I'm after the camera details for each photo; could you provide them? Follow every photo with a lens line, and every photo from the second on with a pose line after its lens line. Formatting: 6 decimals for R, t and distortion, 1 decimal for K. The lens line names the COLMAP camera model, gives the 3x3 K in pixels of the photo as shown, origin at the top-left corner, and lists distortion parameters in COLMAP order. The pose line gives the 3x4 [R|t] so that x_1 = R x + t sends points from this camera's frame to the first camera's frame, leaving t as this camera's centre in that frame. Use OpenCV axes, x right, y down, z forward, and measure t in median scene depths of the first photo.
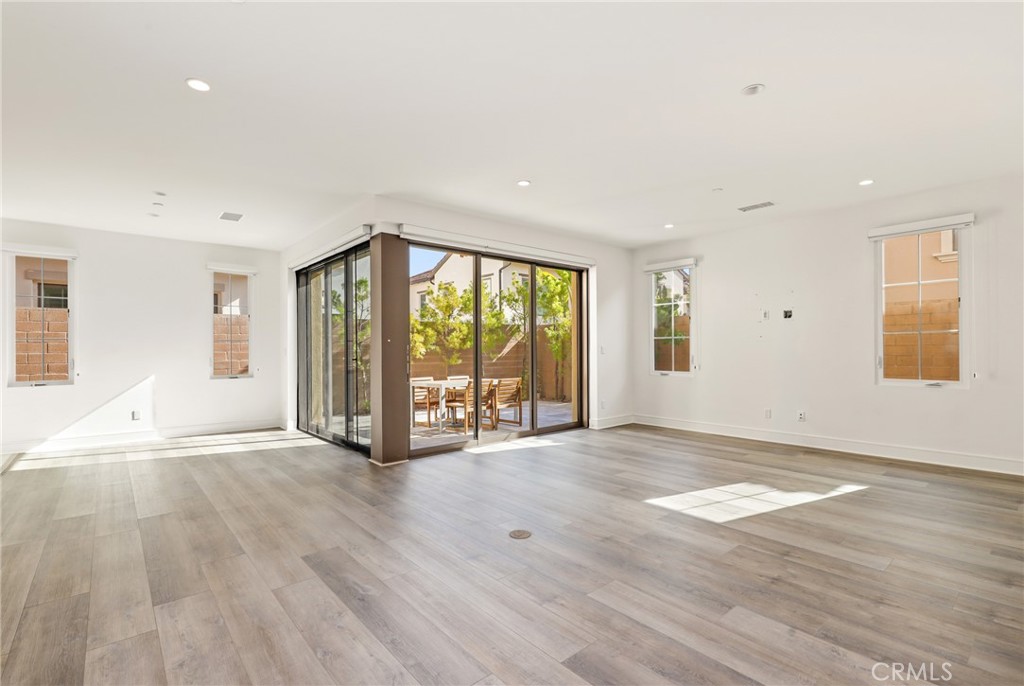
lens RADIAL K [[479.0, 0, 533.4], [0, 479.0, 337.9], [0, 0, 1]] dist [-0.001070, -0.001175]
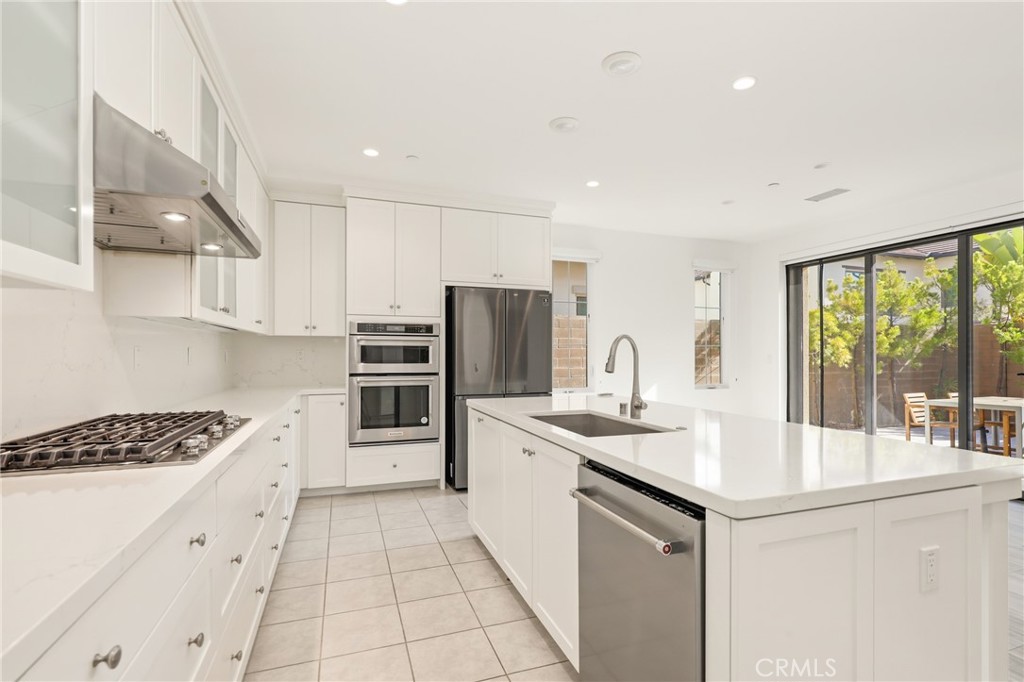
lens RADIAL K [[479.0, 0, 519.6], [0, 479.0, 345.9], [0, 0, 1]] dist [-0.001070, -0.001175]
pose [[0.932094, 0.001733, -0.362212, -1.032235], [0.001742, 0.999956, 0.009266, -0.006483], [0.362212, -0.009268, 0.932049, 0.073000]]
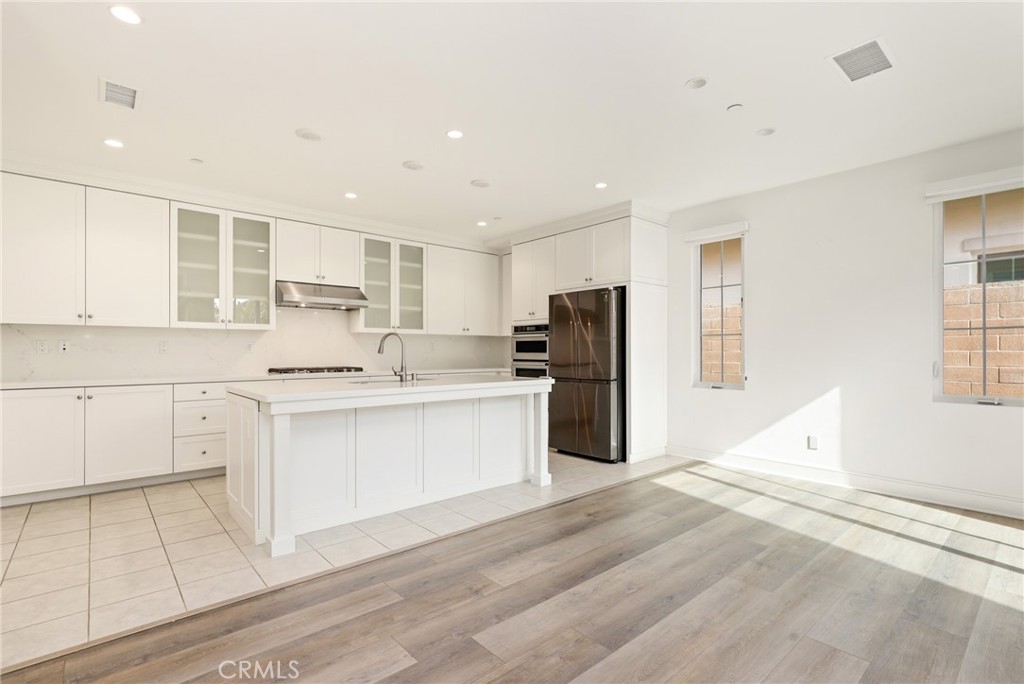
lens RADIAL K [[479.0, 0, 495.3], [0, 479.0, 344.9], [0, 0, 1]] dist [-0.001070, -0.001175]
pose [[-0.026202, -0.004131, -0.999648, -0.184234], [0.021431, 0.999759, -0.004694, 0.019299], [0.999427, -0.021546, -0.026107, 0.841992]]
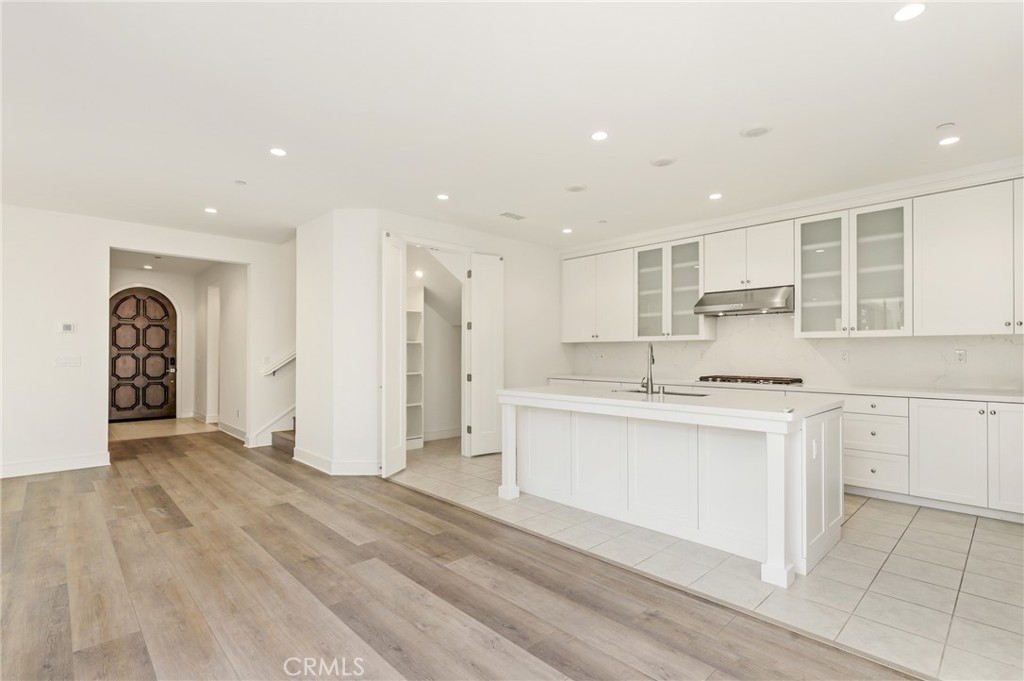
lens RADIAL K [[479.0, 0, 532.9], [0, 479.0, 338.2], [0, 0, 1]] dist [-0.001070, -0.001175]
pose [[-0.998035, 0.004609, -0.062487, -0.853233], [0.008016, 0.998488, -0.054377, 0.026985], [0.062142, -0.054771, -0.996563, 1.533792]]
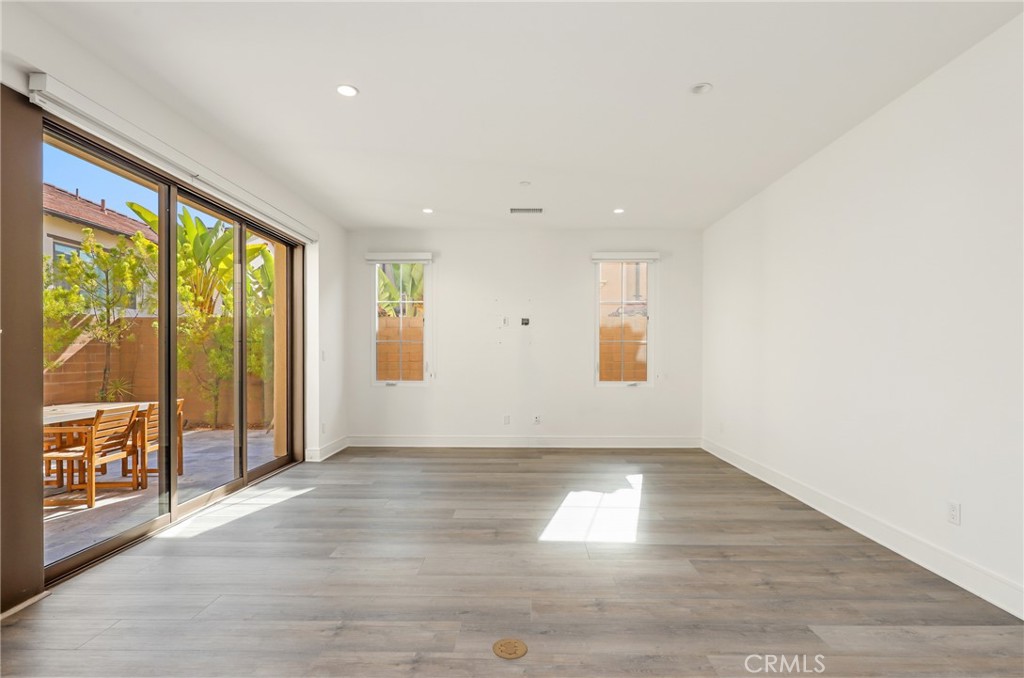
lens RADIAL K [[490.5, 0, 520.4], [0, 490.5, 355.6], [0, 0, 1]] dist [-0.003161, 0.000547]
pose [[0.672607, 0.004635, 0.739985, -0.358543], [-0.023254, 0.999619, 0.014875, 0.010802], [-0.739634, -0.027213, 0.672459, 0.410072]]
